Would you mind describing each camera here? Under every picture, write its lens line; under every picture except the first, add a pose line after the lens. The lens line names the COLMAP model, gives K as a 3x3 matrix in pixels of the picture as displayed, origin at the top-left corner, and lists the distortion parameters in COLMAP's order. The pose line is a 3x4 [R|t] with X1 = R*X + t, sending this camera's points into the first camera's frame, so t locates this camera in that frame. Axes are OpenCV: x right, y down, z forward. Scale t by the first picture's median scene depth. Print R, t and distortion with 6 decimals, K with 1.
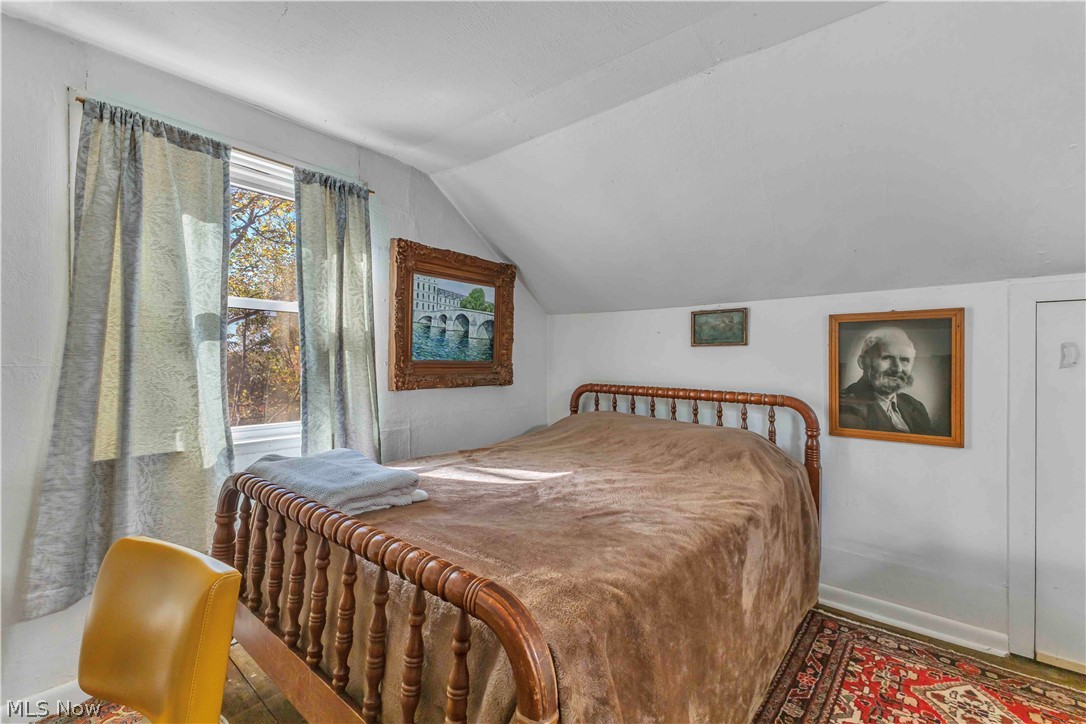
lens RADIAL K [[481.0, 0, 543.0], [0, 481.0, 362.0], [0, 0, 1]] dist [0.001739, 0.000275]
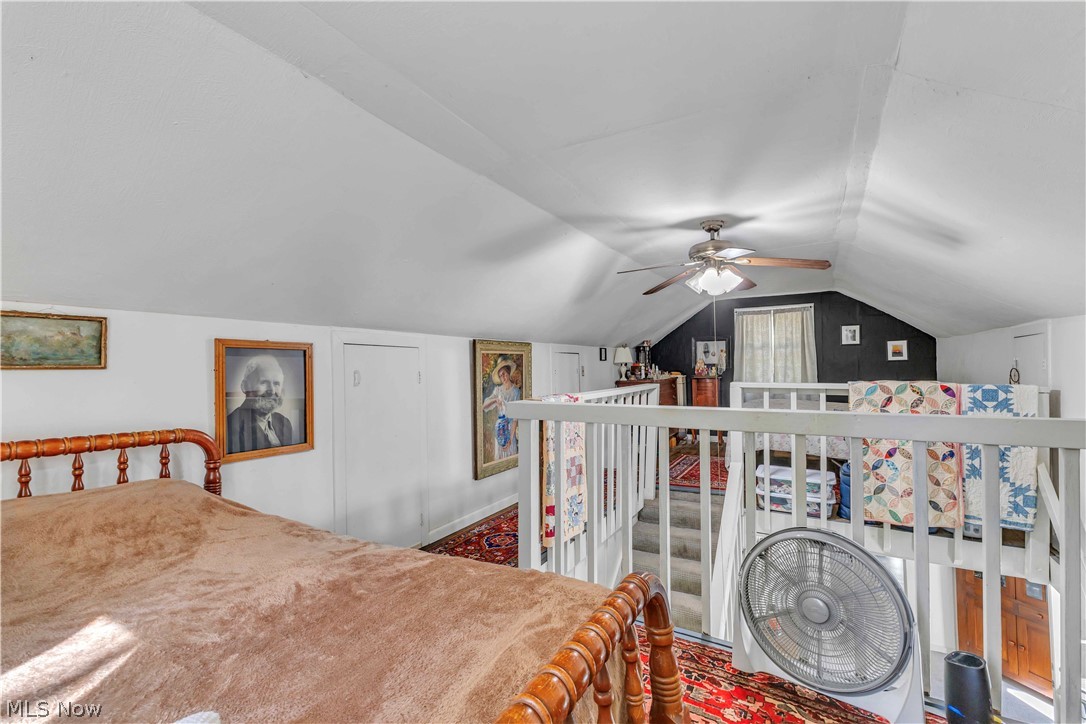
lens RADIAL K [[466.0, 0, 543.0], [0, 466.0, 362.0], [0, 0, 1]] dist [0.000959, -0.000177]
pose [[-0.198955, 0.030786, 0.979525, -0.454516], [0.032895, 0.999153, -0.024722, -0.007170], [-0.979456, 0.027303, -0.199799, 0.565733]]
